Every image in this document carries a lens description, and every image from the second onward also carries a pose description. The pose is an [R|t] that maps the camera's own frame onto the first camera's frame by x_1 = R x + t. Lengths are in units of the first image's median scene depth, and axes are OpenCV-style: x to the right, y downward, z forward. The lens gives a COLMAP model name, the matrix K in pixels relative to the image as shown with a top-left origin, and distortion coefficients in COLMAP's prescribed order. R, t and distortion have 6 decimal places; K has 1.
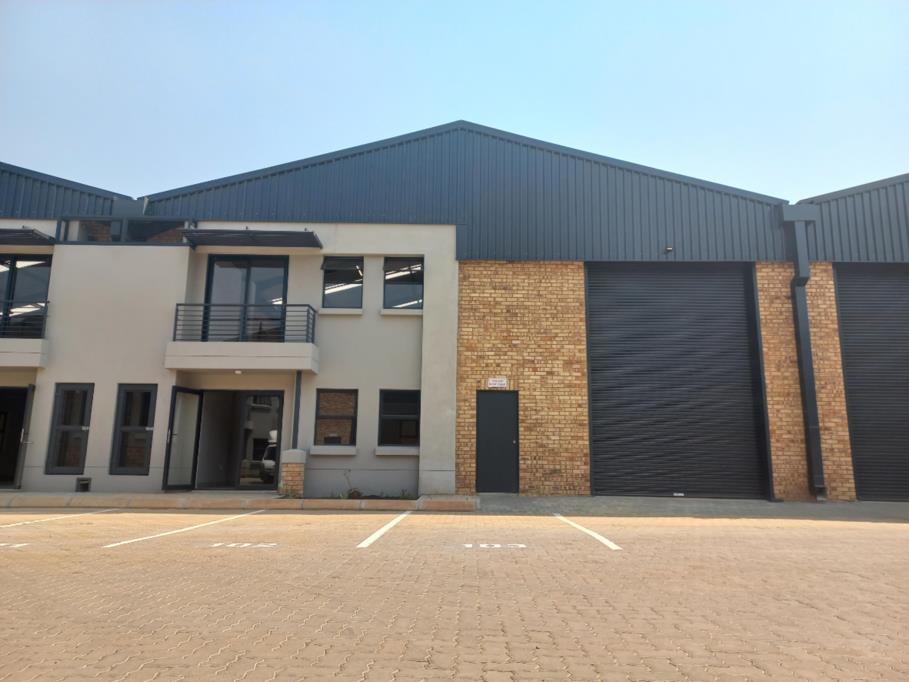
lens RADIAL K [[648.6, 0, 454.5], [0, 648.6, 341.0], [0, 0, 1]] dist [0.086738, -0.091071]
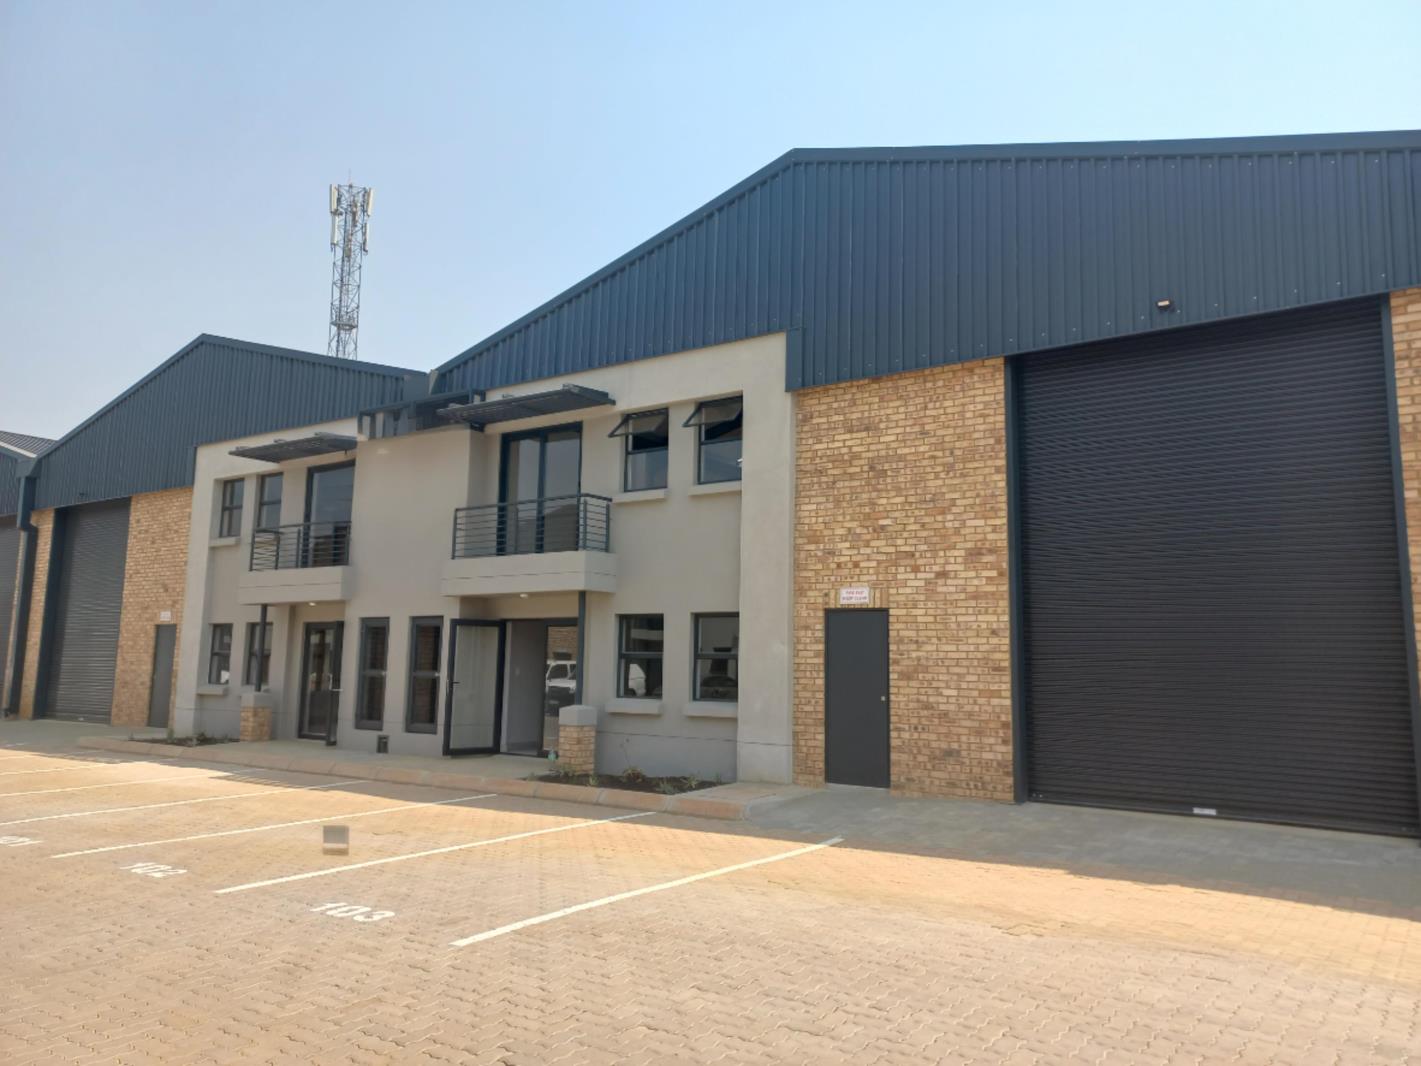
lens RADIAL K [[1014.0, 0, 710.5], [0, 1014.0, 533.0], [0, 0, 1]] dist [0.086738, -0.091071]
pose [[0.832294, -0.074671, -0.549281, 0.459664], [0.105132, 0.994165, 0.024151, -0.026514], [0.544273, -0.077848, 0.835288, 0.177944]]
